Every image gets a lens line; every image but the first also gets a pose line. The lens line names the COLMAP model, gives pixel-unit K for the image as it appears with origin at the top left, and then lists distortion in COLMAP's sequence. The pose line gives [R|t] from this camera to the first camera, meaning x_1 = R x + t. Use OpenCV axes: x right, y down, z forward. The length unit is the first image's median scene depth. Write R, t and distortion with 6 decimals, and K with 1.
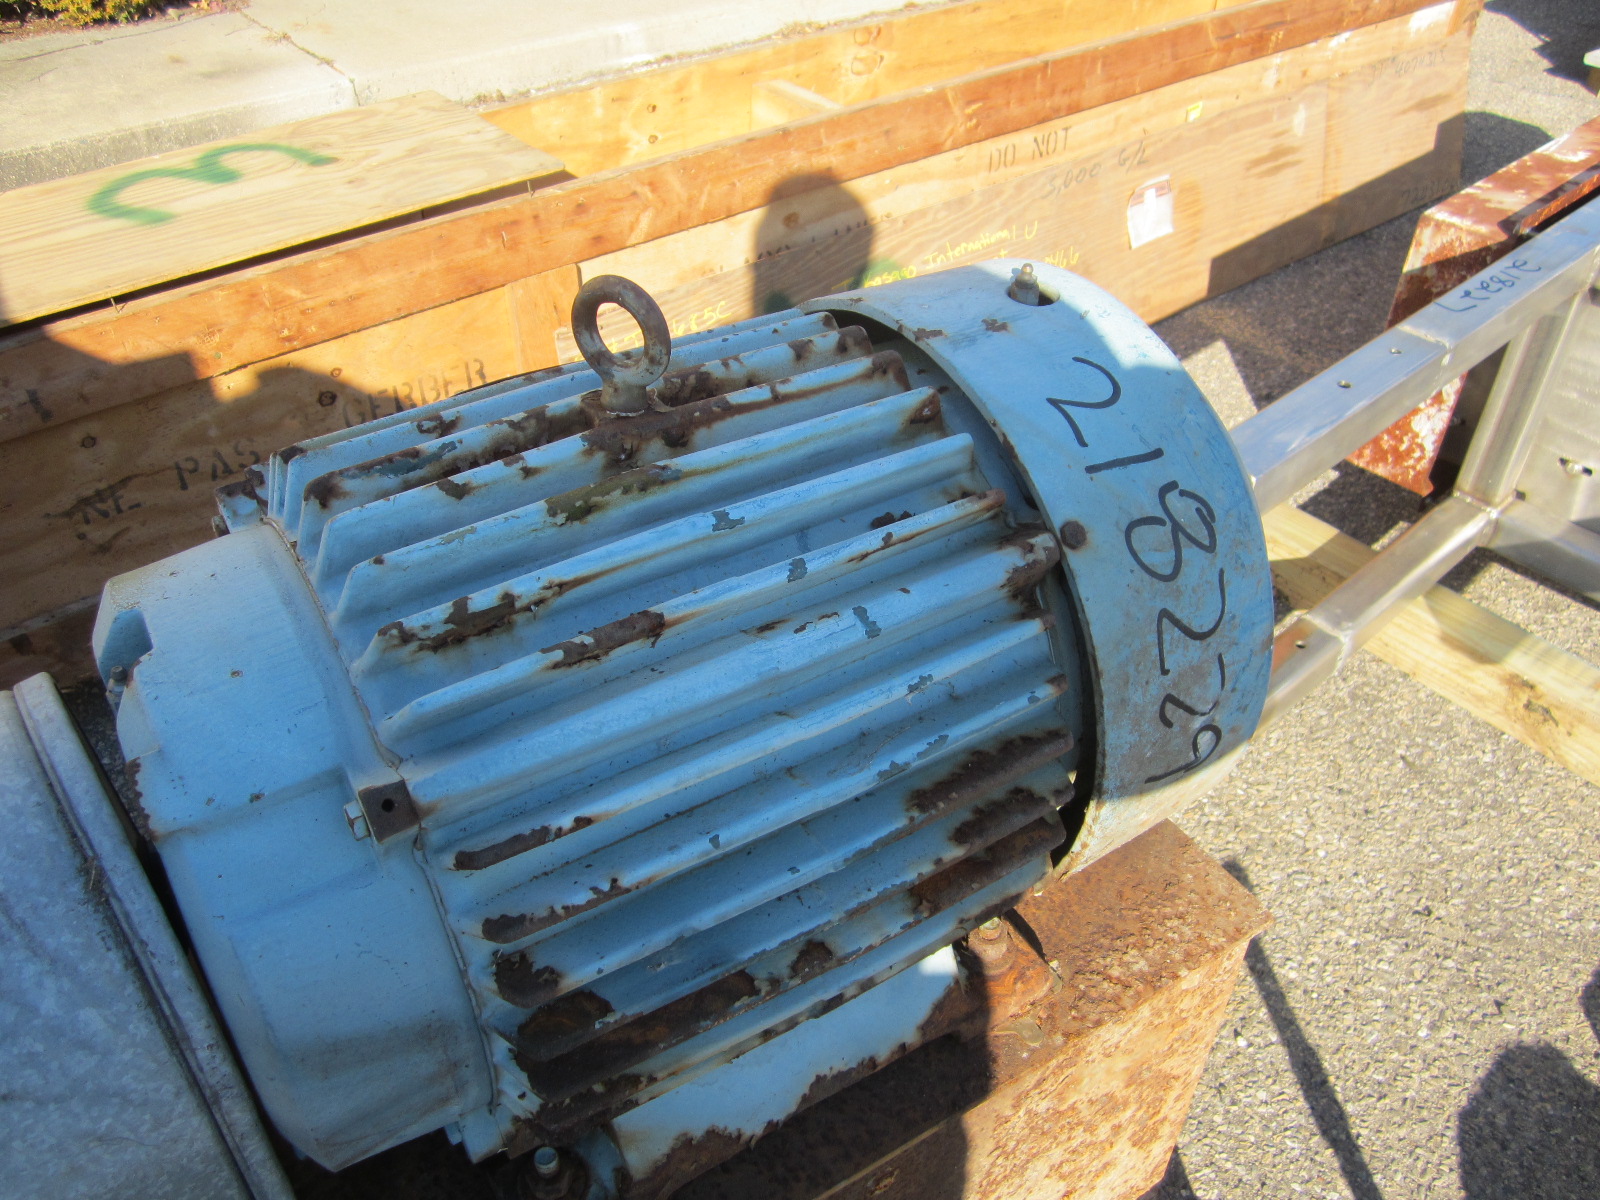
lens RADIAL K [[1321.7, 0, 800.0], [0, 1321.7, 600.0], [0, 0, 1]] dist [-0.054837, 0.019838]
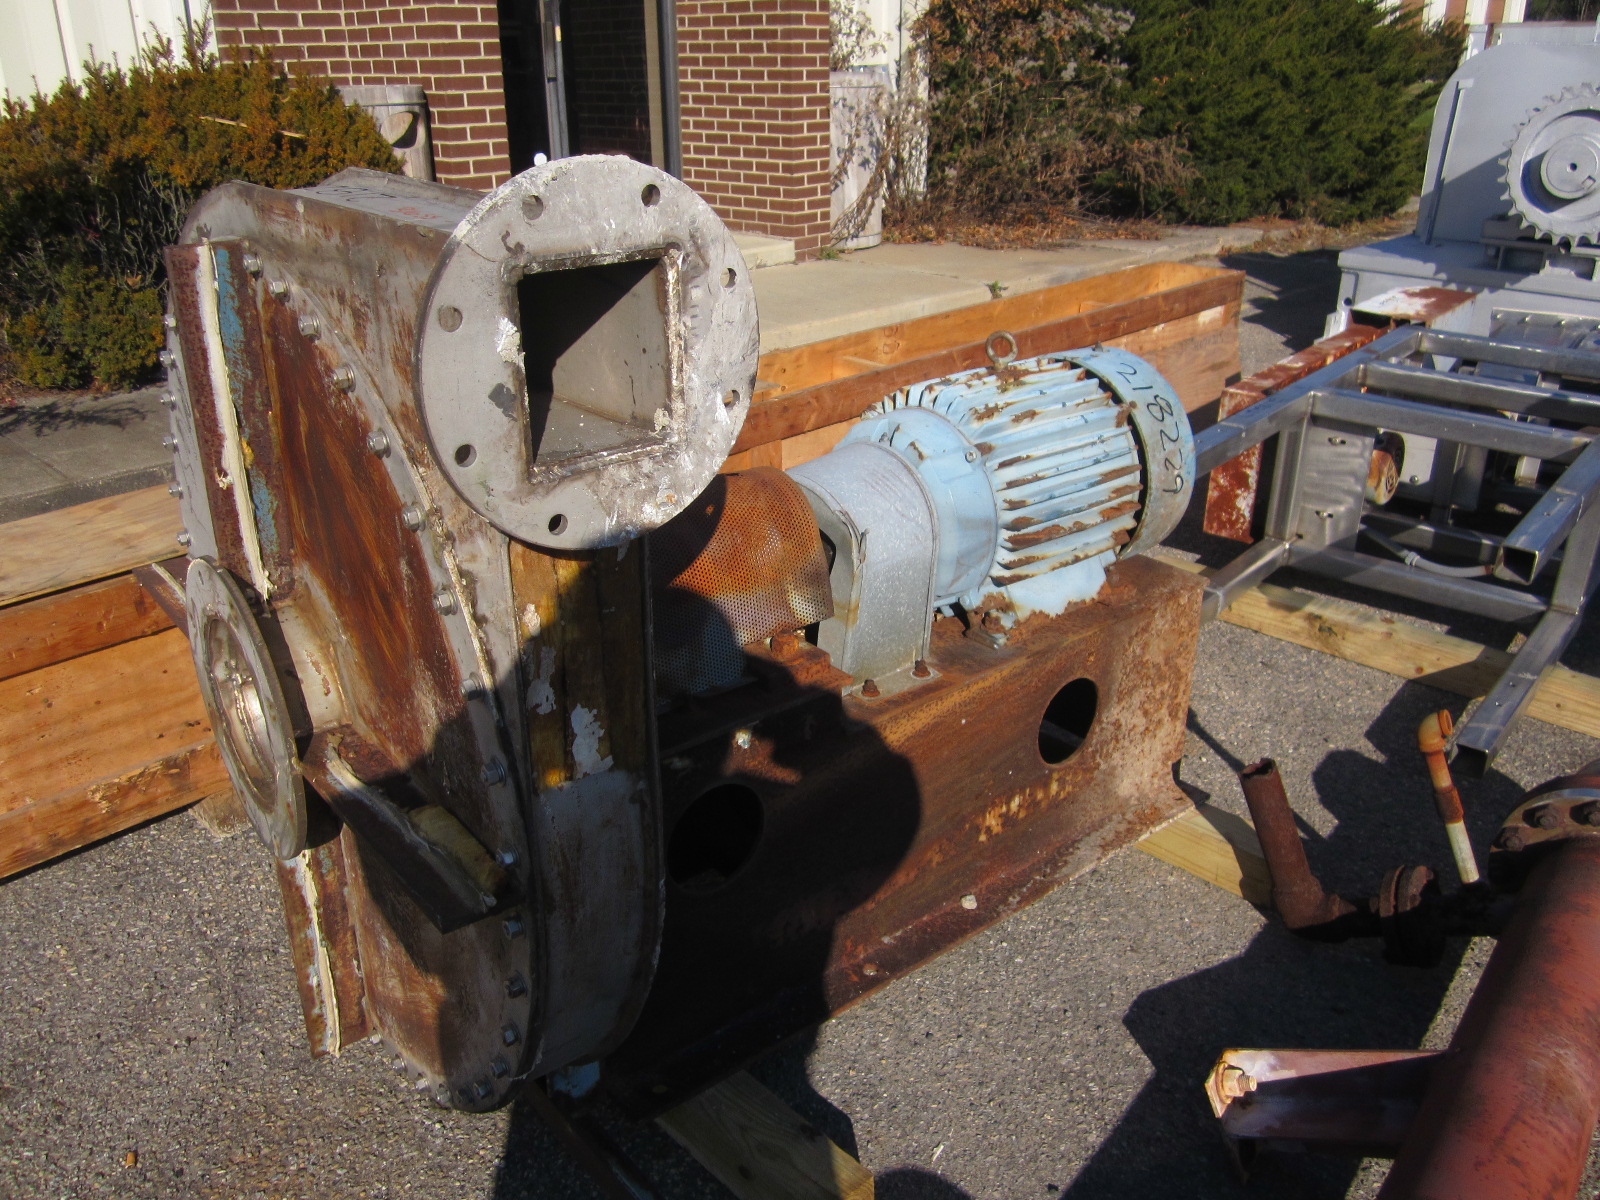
lens RADIAL K [[1321.7, 0, 800.0], [0, 1321.7, 600.0], [0, 0, 1]] dist [-0.054837, 0.019838]
pose [[0.991934, -0.060442, 0.111419, -0.381422], [0.086926, 0.964108, -0.250876, 0.440869], [-0.092257, 0.258538, 0.961586, -0.738146]]
